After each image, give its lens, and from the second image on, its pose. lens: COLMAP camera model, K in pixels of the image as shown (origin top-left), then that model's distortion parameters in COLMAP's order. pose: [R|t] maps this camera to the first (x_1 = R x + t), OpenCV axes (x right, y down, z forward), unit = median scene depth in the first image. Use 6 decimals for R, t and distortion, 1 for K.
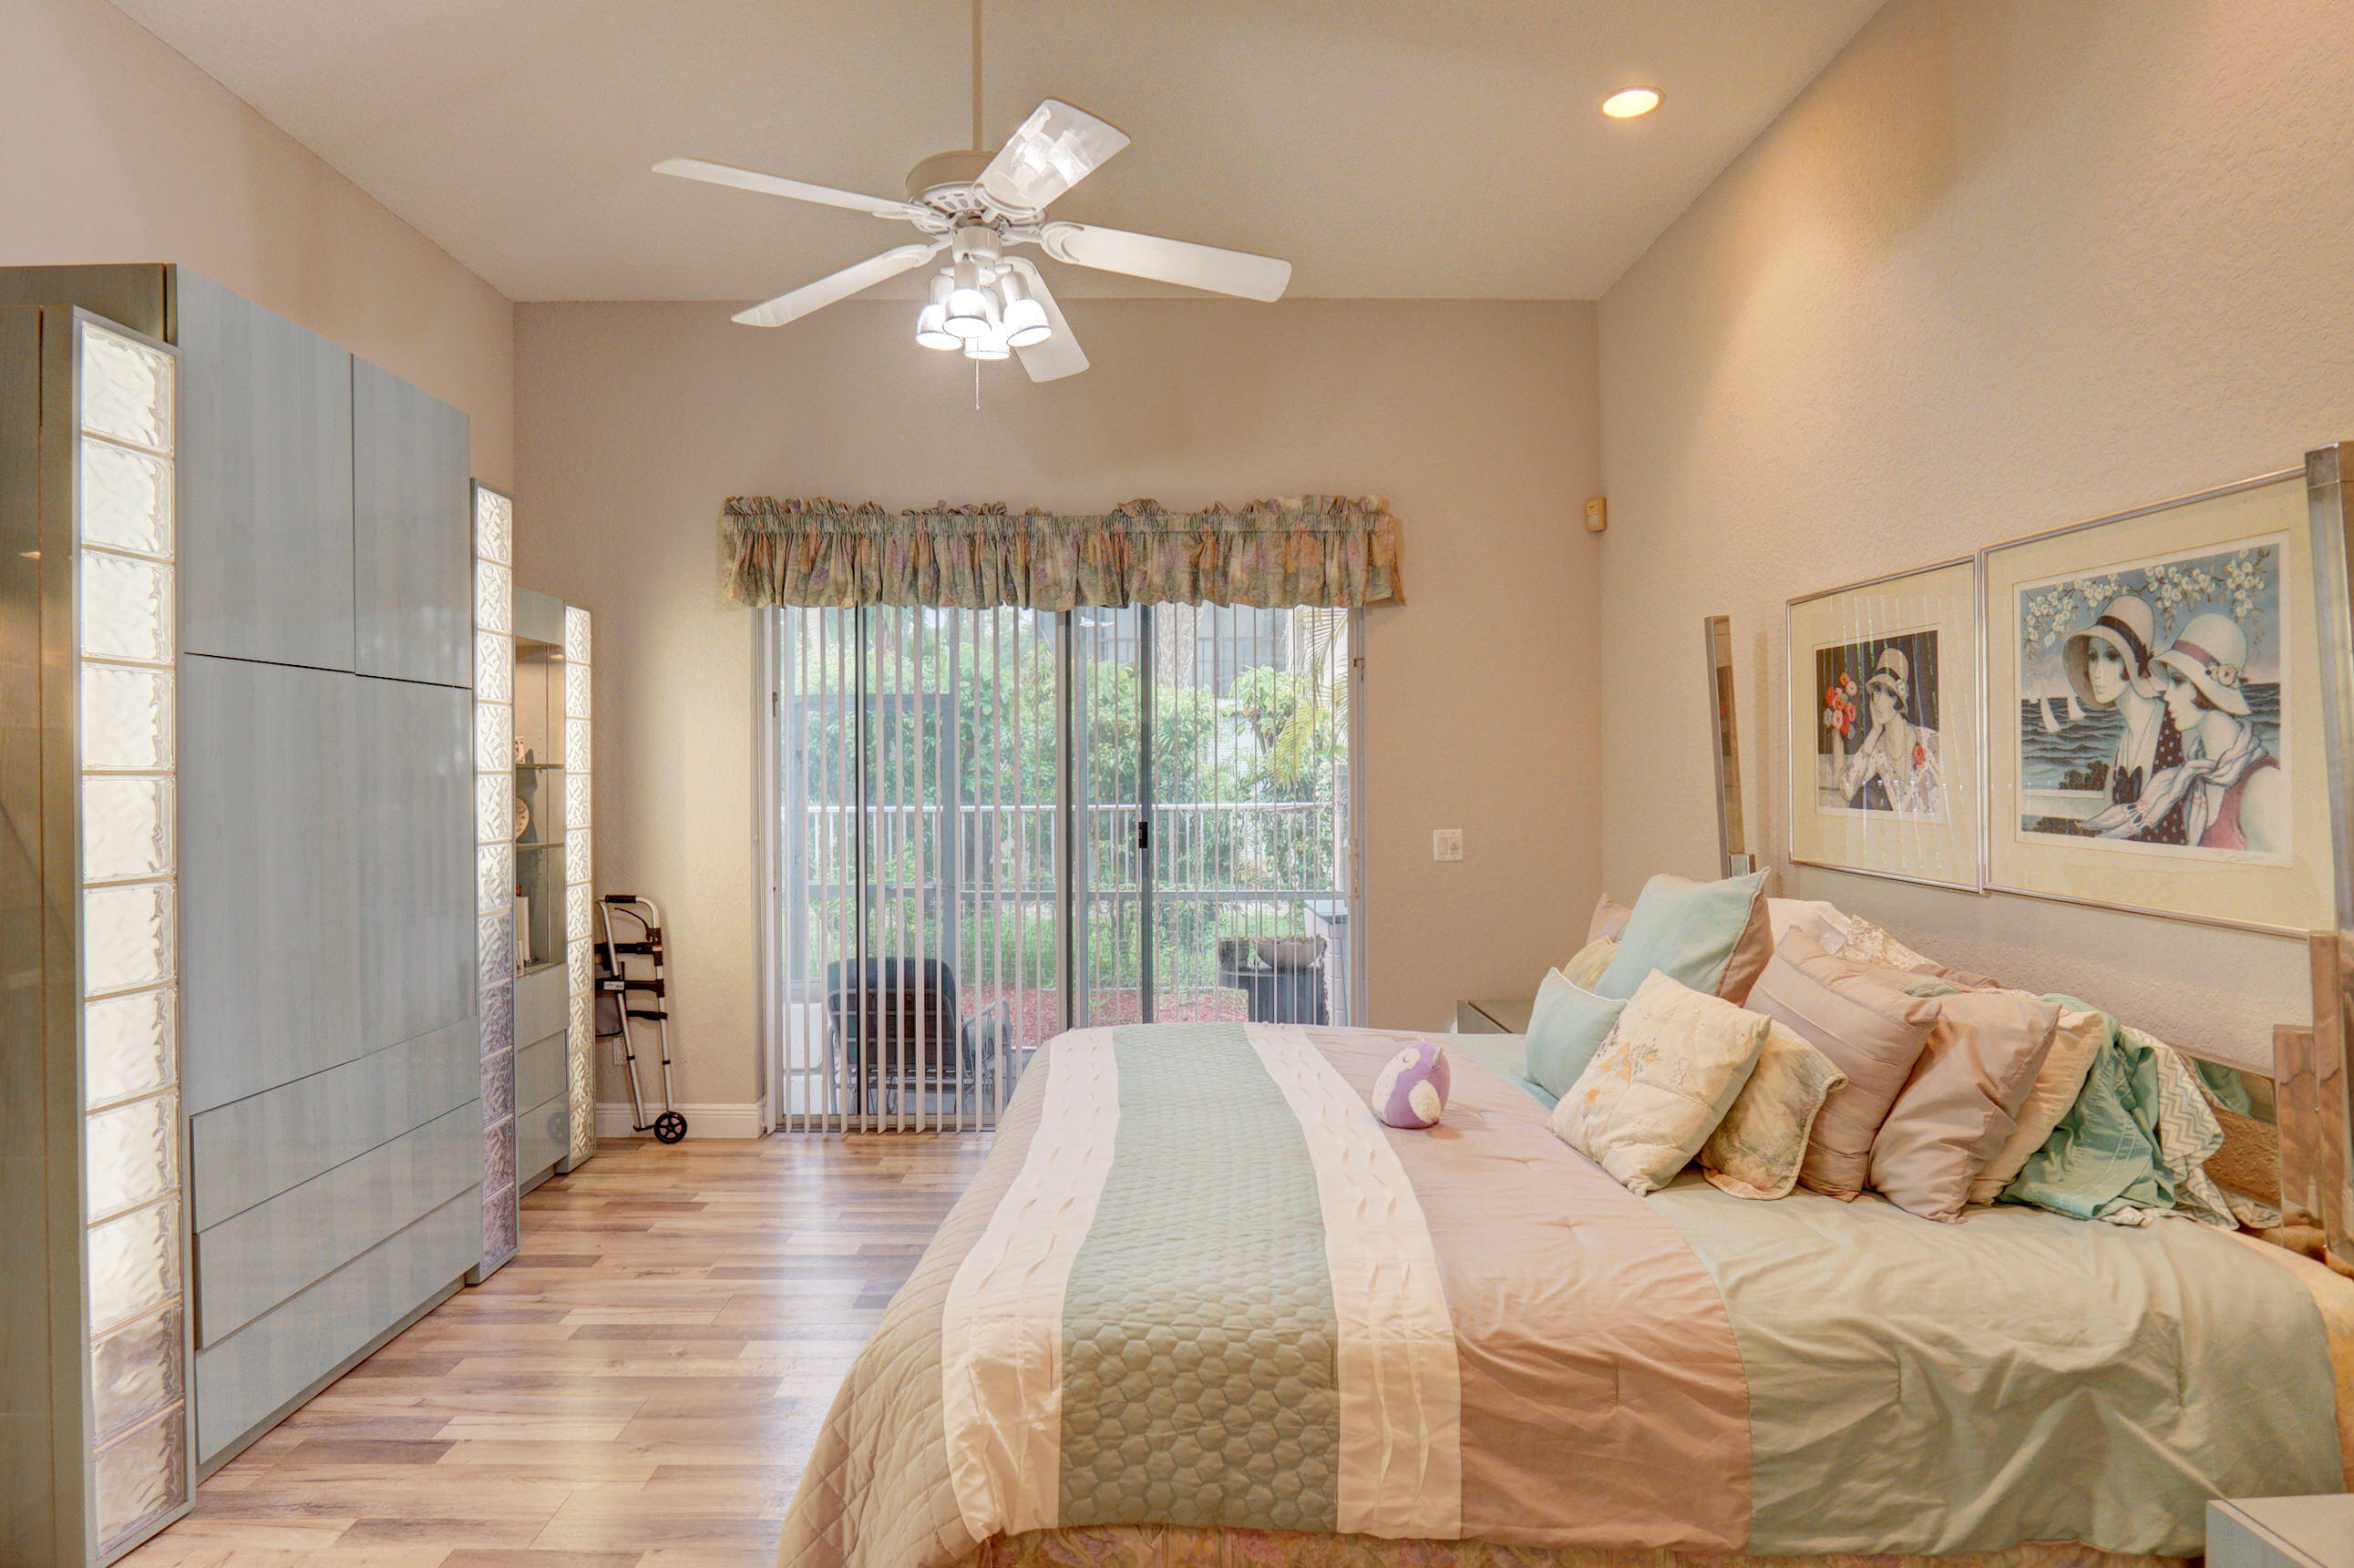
lens RADIAL K [[1277.9, 0, 1173.9], [0, 1277.9, 776.9], [0, 0, 1]] dist [-0.031942, 0.005537]
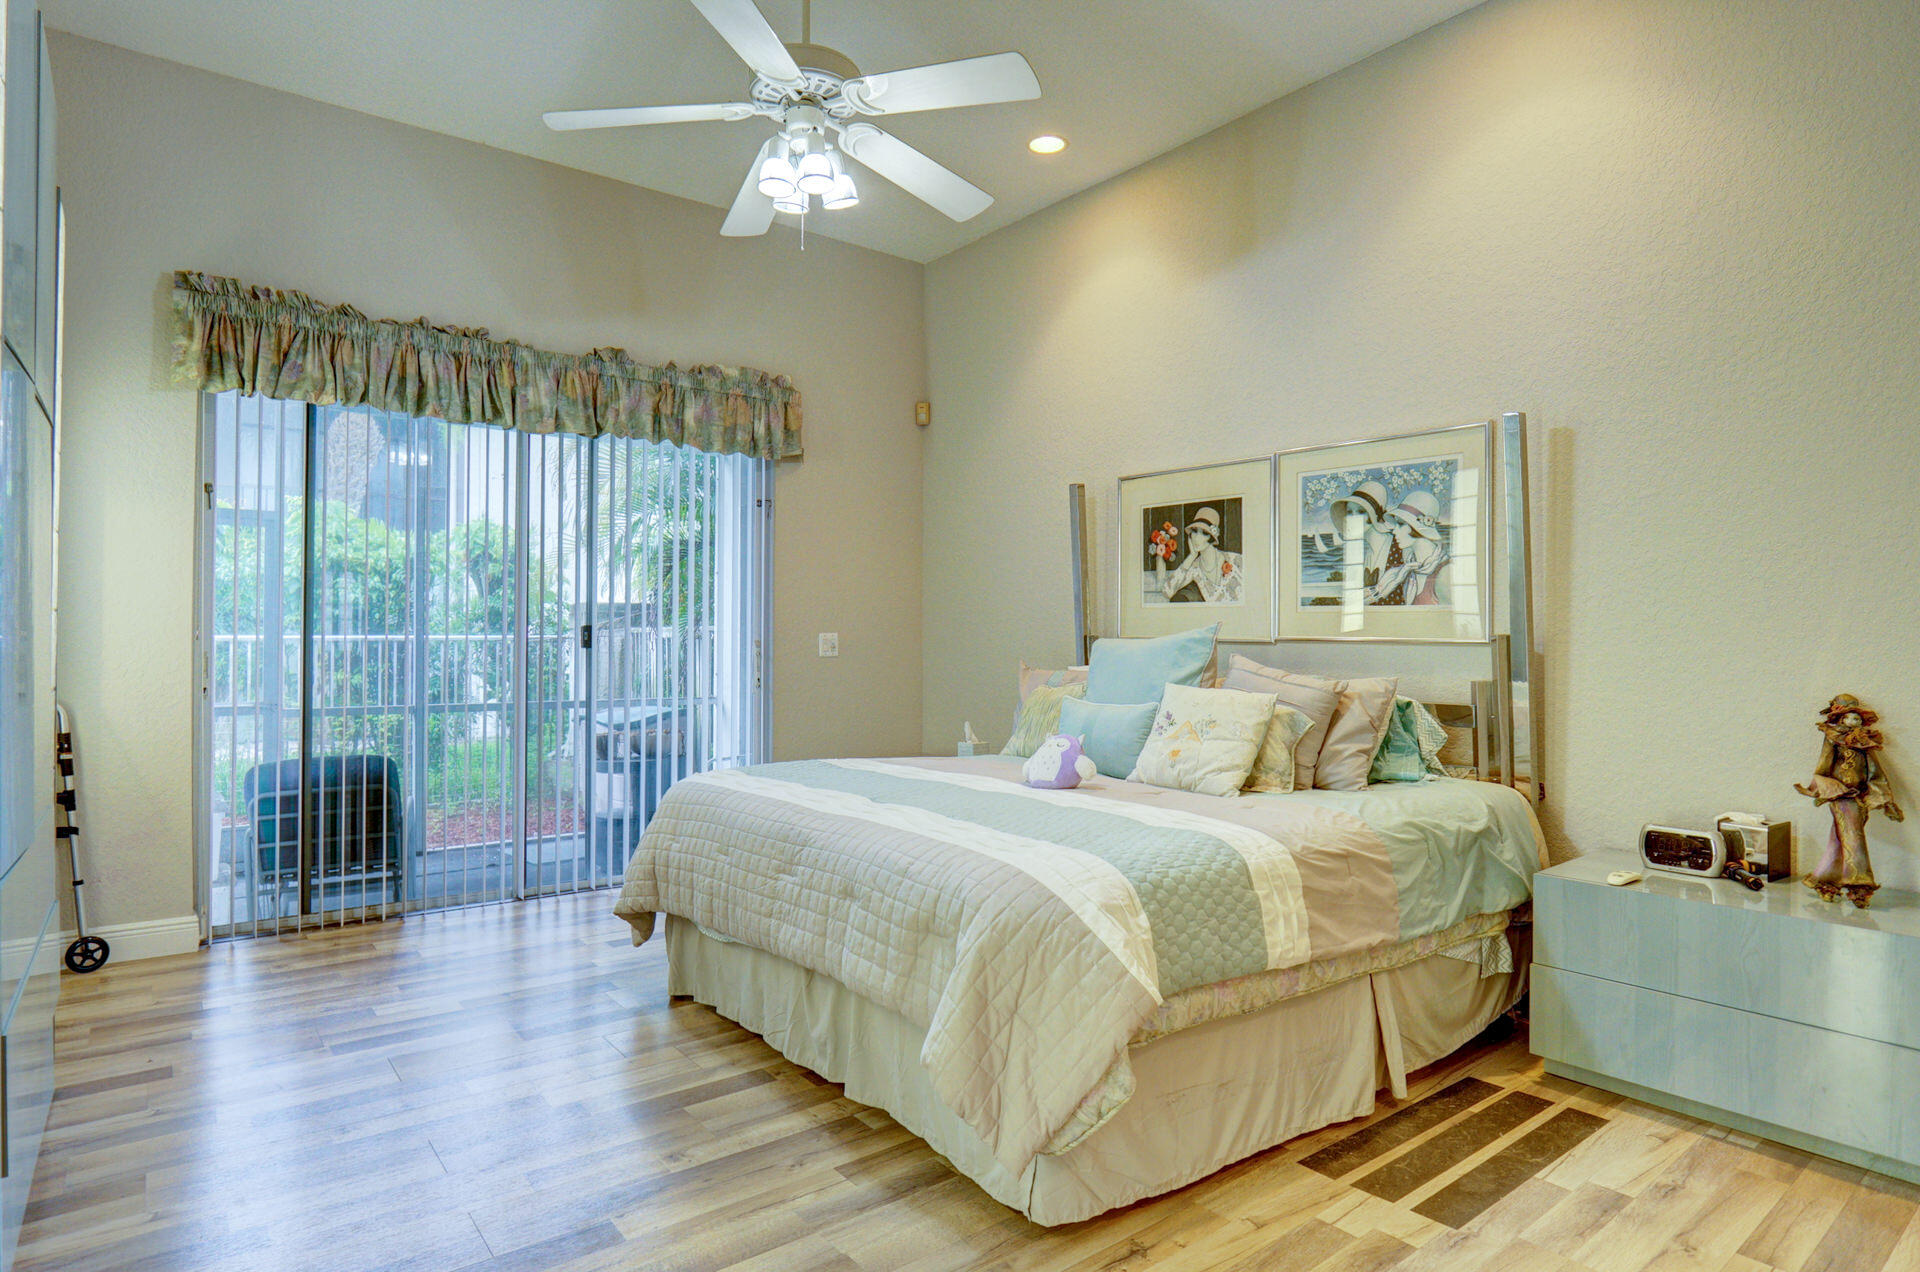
lens RADIAL K [[1062.1, 0, 928.7], [0, 1062.1, 640.0], [0, 0, 1]] dist [-0.032231, 0.006427]
pose [[0.795364, 0.009960, 0.606051, -0.619570], [-0.004465, 0.999934, -0.010573, 0.098025], [-0.606116, 0.005703, 0.795356, 0.083660]]
